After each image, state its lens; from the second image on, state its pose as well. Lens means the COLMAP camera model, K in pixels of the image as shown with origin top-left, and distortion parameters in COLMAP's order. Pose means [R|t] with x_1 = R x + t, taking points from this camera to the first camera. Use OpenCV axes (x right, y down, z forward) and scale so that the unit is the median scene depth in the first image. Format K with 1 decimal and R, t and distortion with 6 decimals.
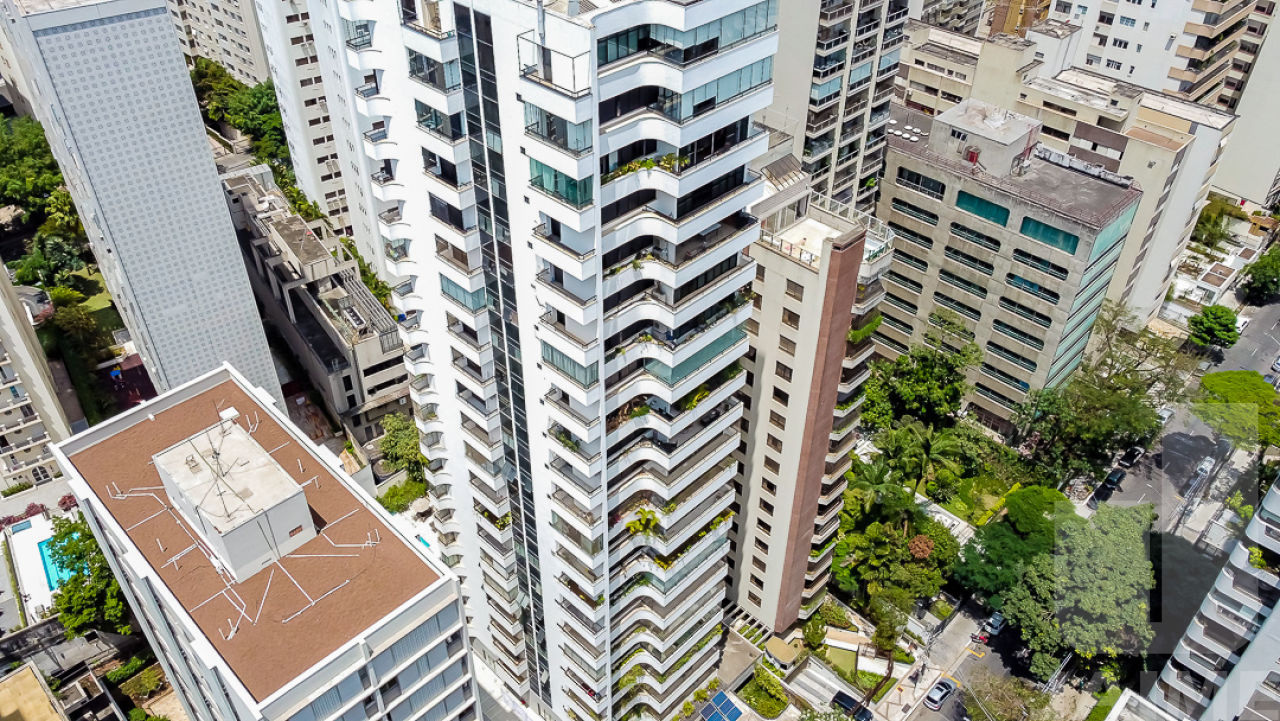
lens RADIAL K [[969.8, 0, 640.5], [0, 969.8, 360.8], [0, 0, 1]] dist [-0.004901, 0.001258]
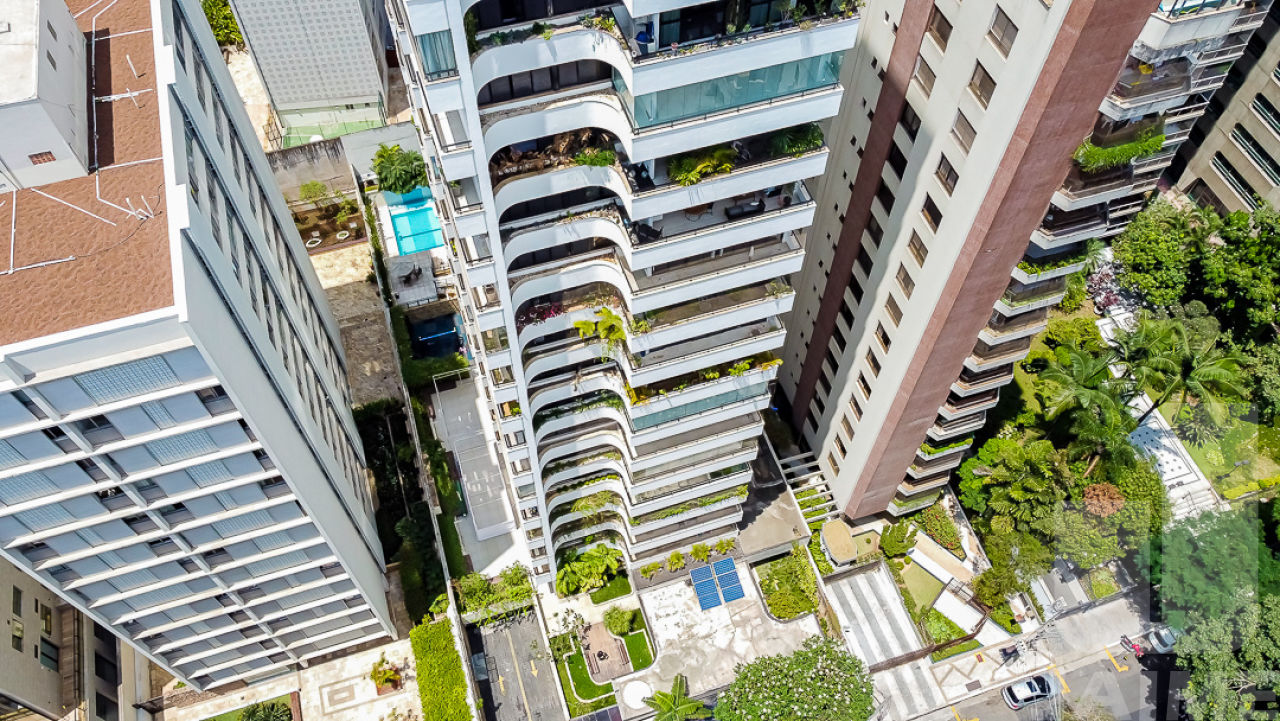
lens RADIAL K [[969.8, 0, 640.1], [0, 969.8, 358.7], [0, 0, 1]] dist [-0.004901, 0.001258]
pose [[0.888108, 0.385925, -0.249650, 0.146033], [-0.289857, 0.891781, 0.347432, -0.032391], [0.356716, -0.236195, 0.903862, 0.336243]]
